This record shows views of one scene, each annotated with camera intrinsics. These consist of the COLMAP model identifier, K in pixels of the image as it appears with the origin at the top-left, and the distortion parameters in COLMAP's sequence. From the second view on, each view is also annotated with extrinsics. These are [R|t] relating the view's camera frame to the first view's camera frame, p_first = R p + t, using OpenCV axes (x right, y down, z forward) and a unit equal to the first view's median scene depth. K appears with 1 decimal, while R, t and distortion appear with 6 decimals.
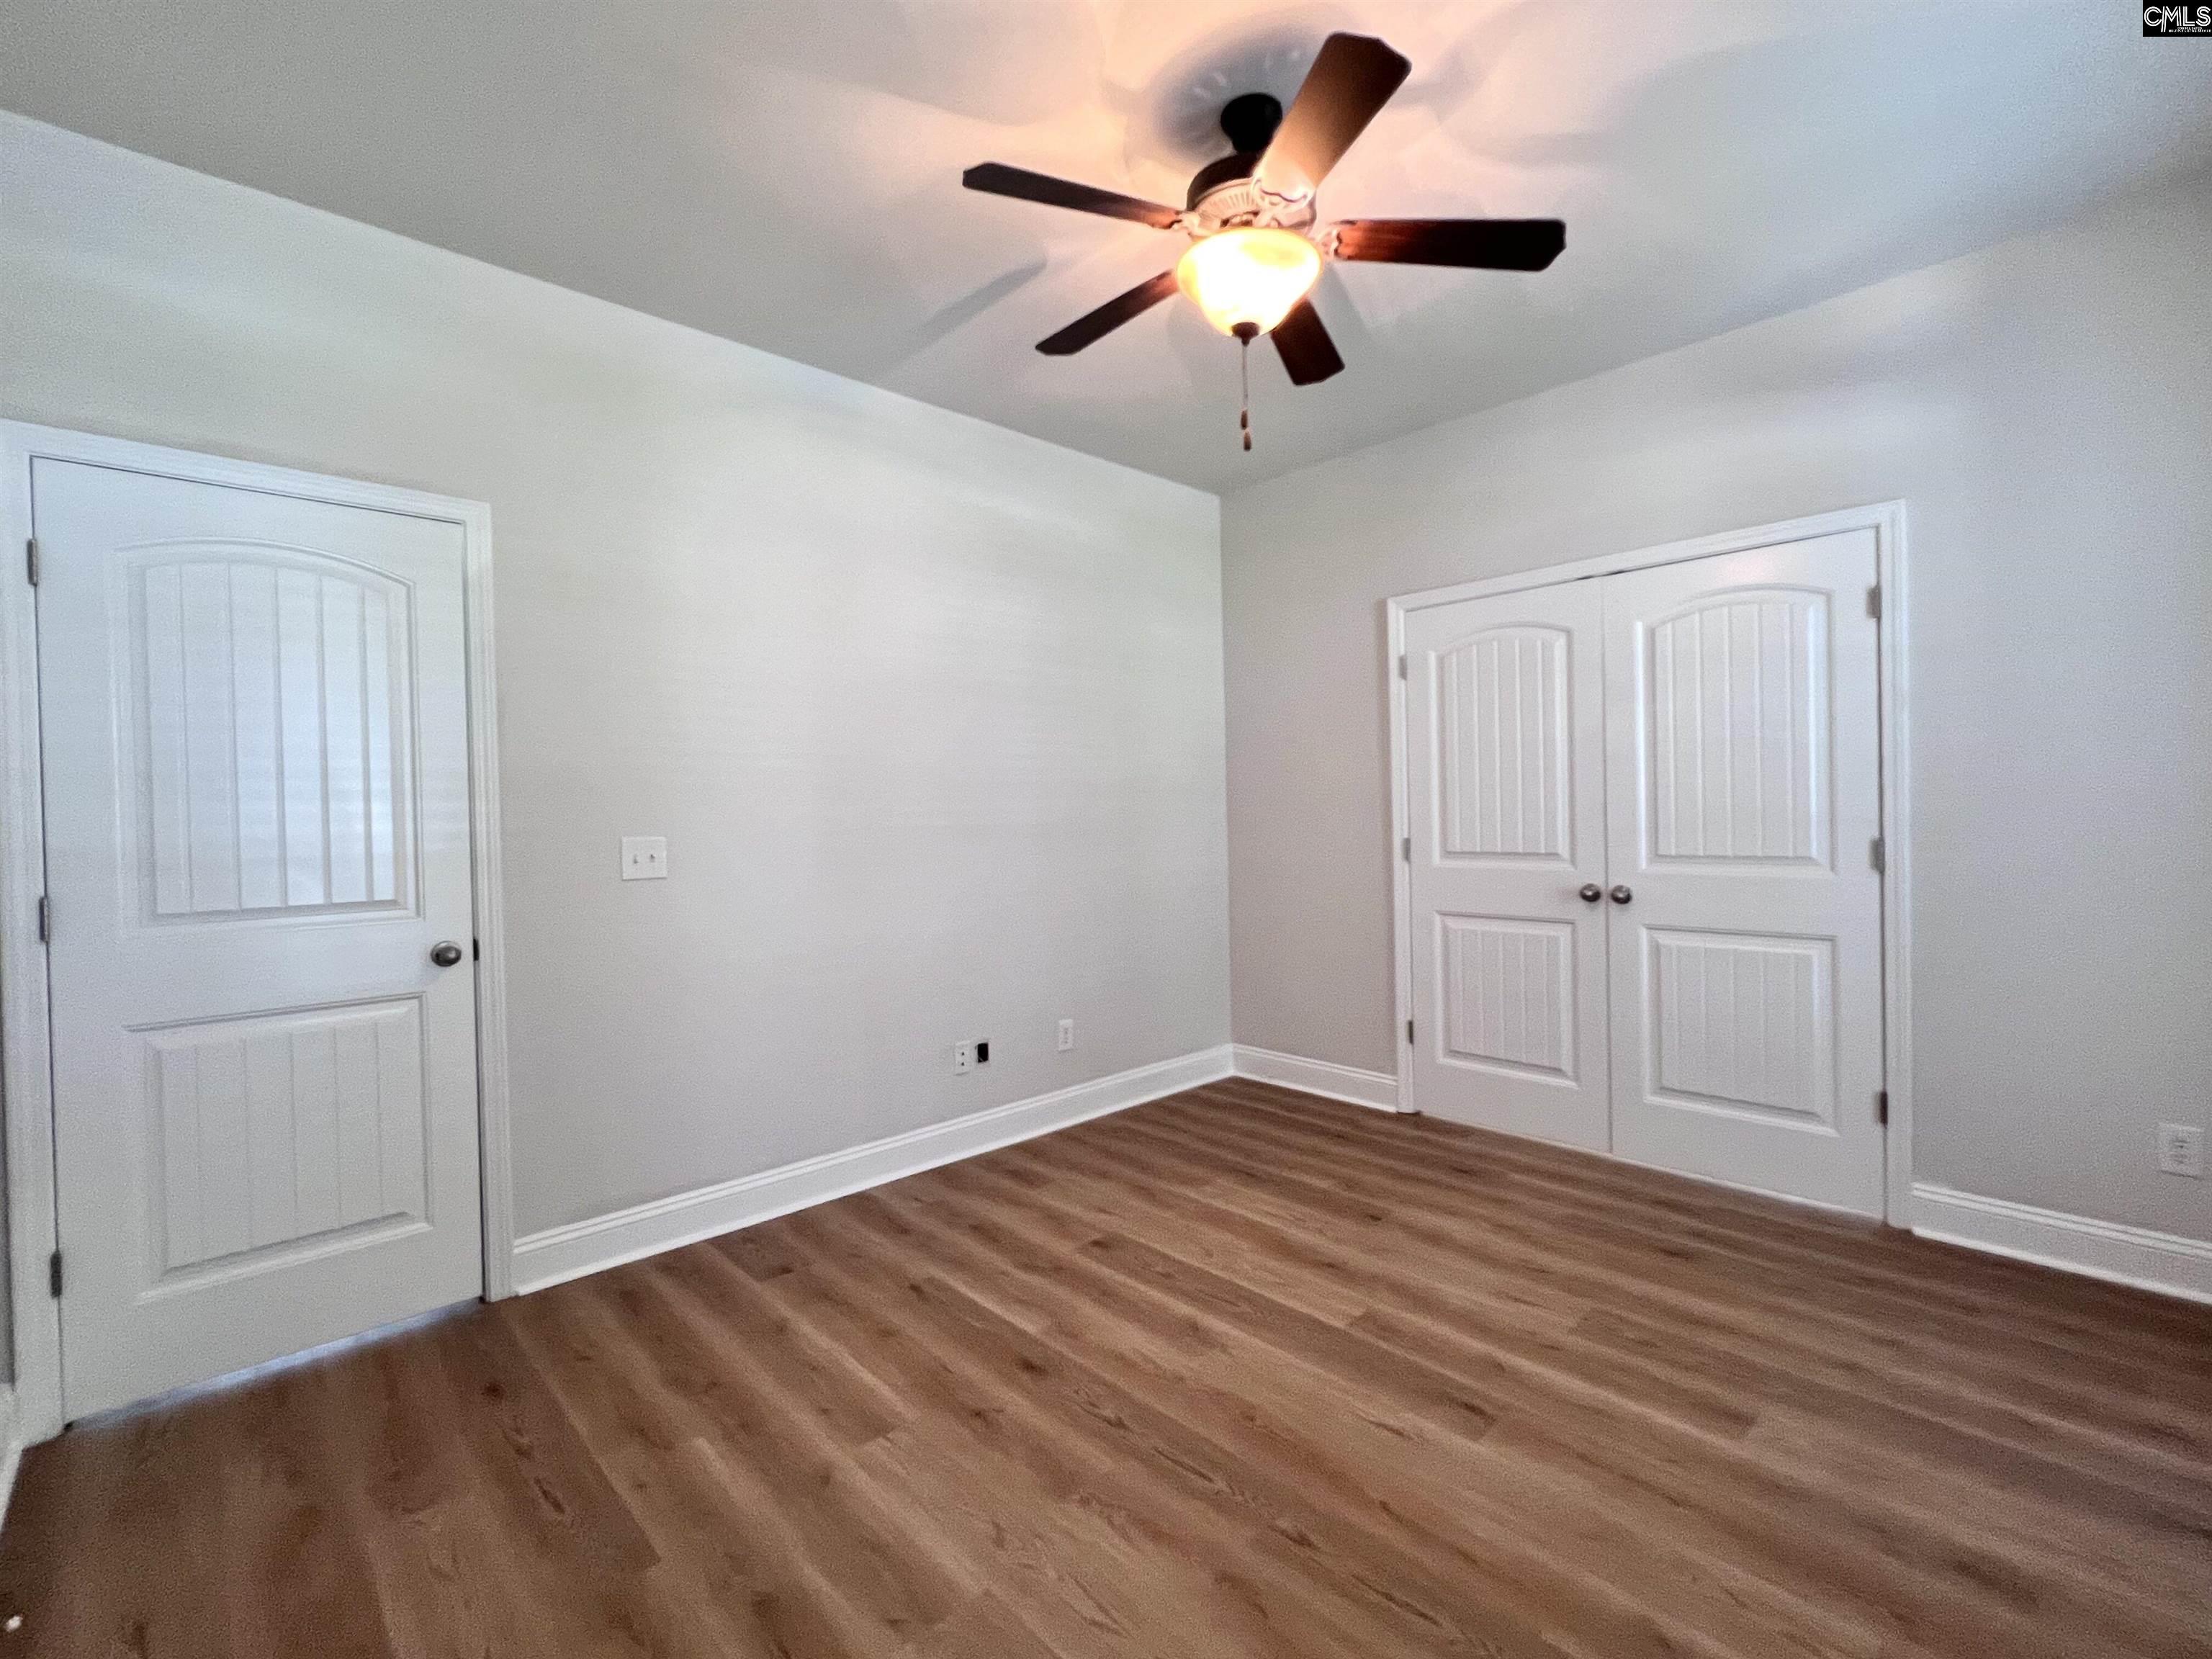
lens RADIAL K [[975.5, 0, 1115.3], [0, 975.5, 829.8], [0, 0, 1]] dist [-0.000595, 0.000978]
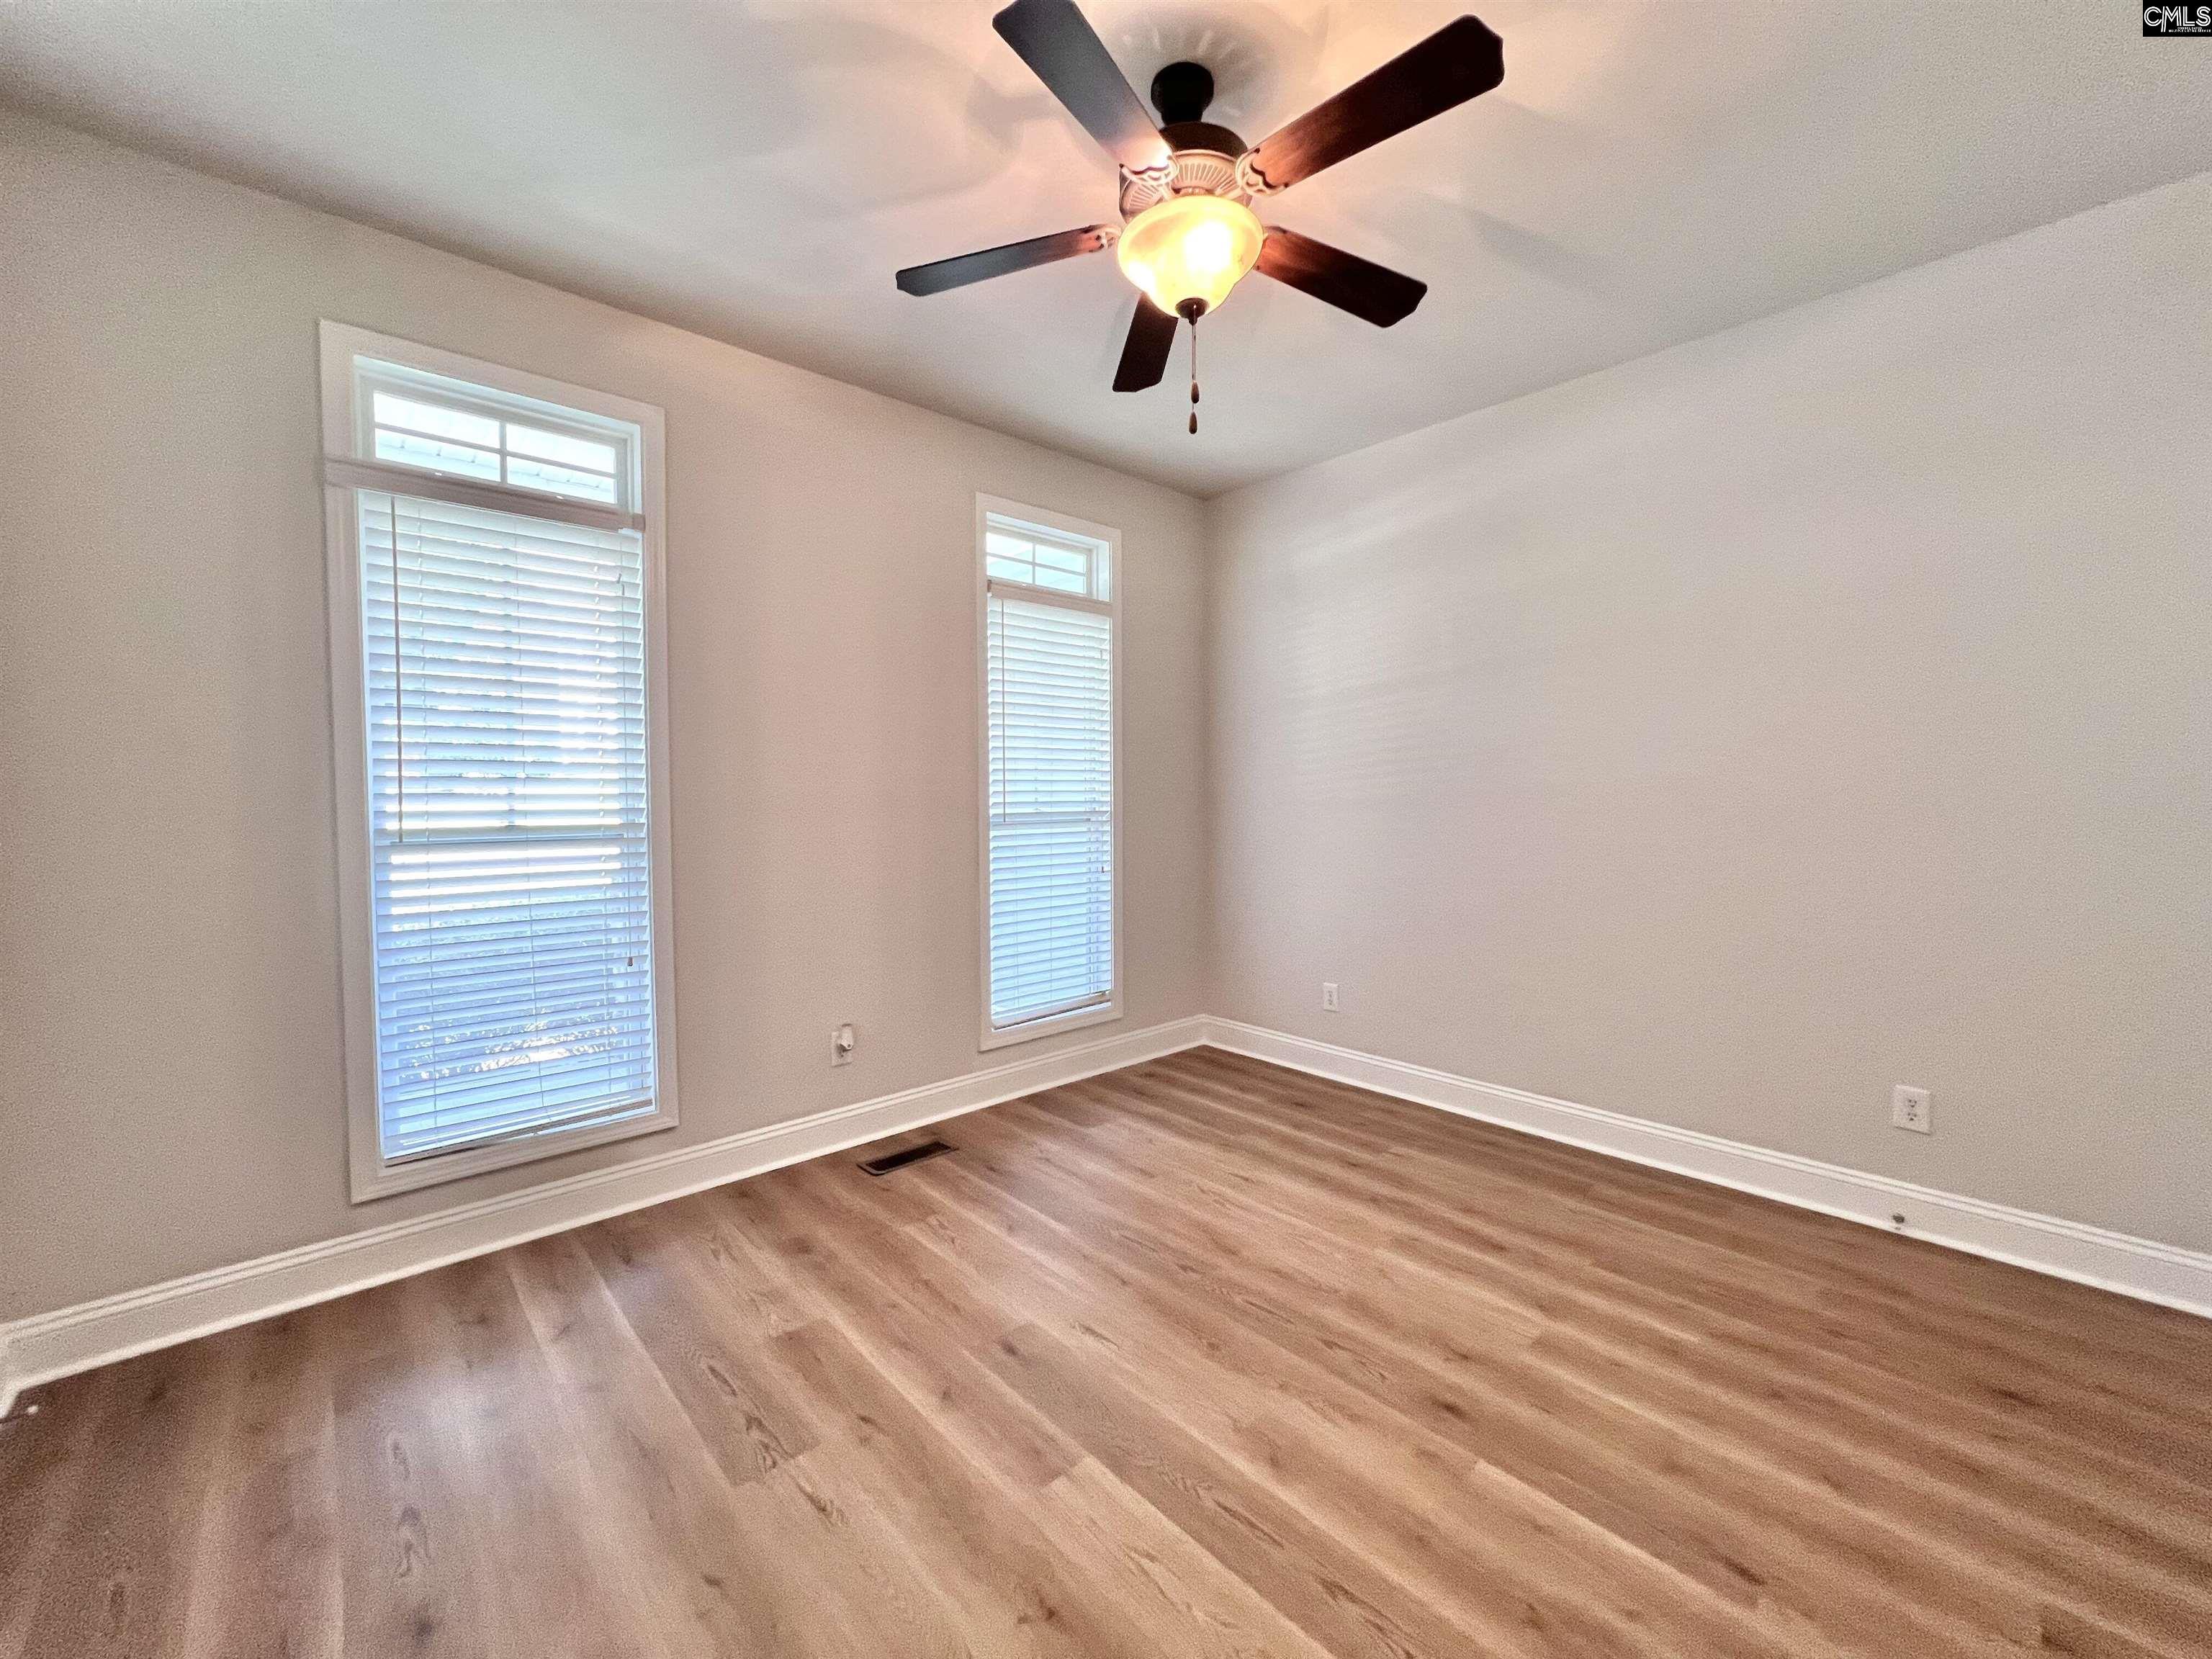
lens RADIAL K [[882.4, 0, 1109.6], [0, 882.4, 818.3], [0, 0, 1]] dist [0.000486, -0.000098]
pose [[-0.999393, 0.025601, 0.023637, 0.150693], [0.026670, 0.998583, 0.046055, -0.035501], [-0.022425, 0.046658, -0.998659, 1.380520]]
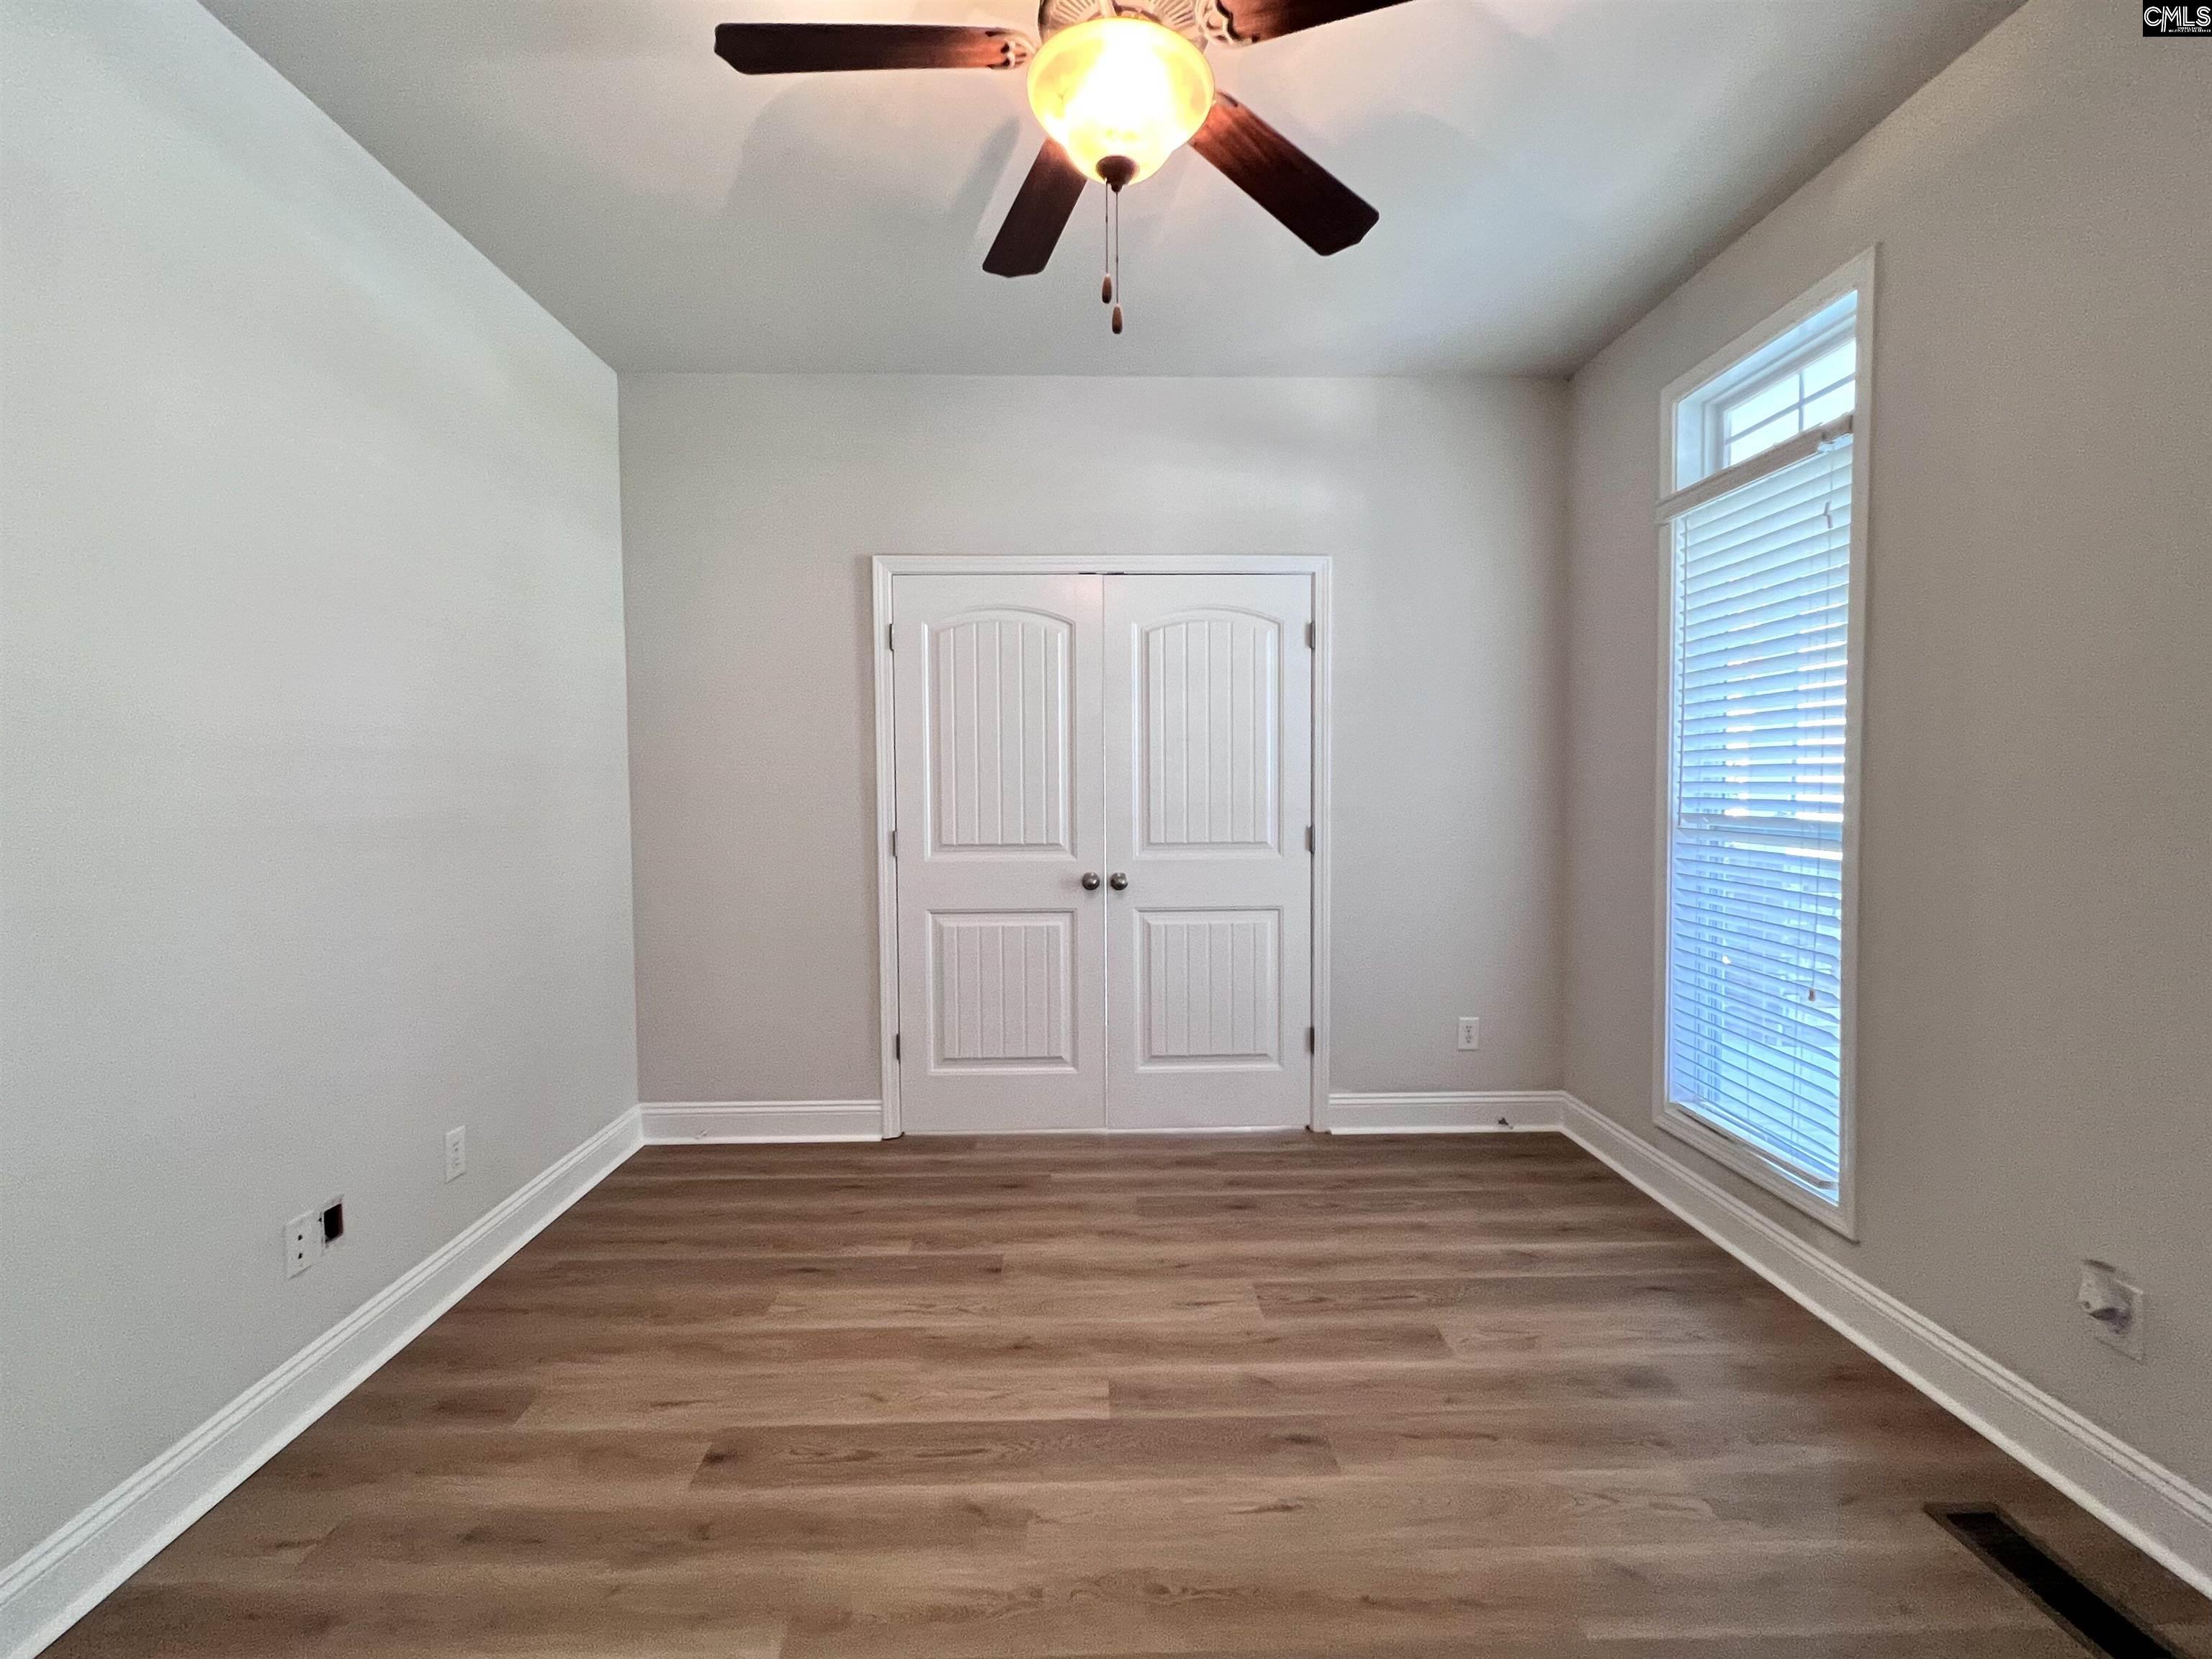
lens RADIAL K [[975.5, 0, 1100.0], [0, 975.5, 825.9], [0, 0, 1]] dist [-0.000595, 0.000978]
pose [[0.670542, -0.017126, 0.741674, -0.320304], [0.005642, 0.999822, 0.017986, -0.014714], [-0.741850, -0.007876, 0.670520, 0.359953]]
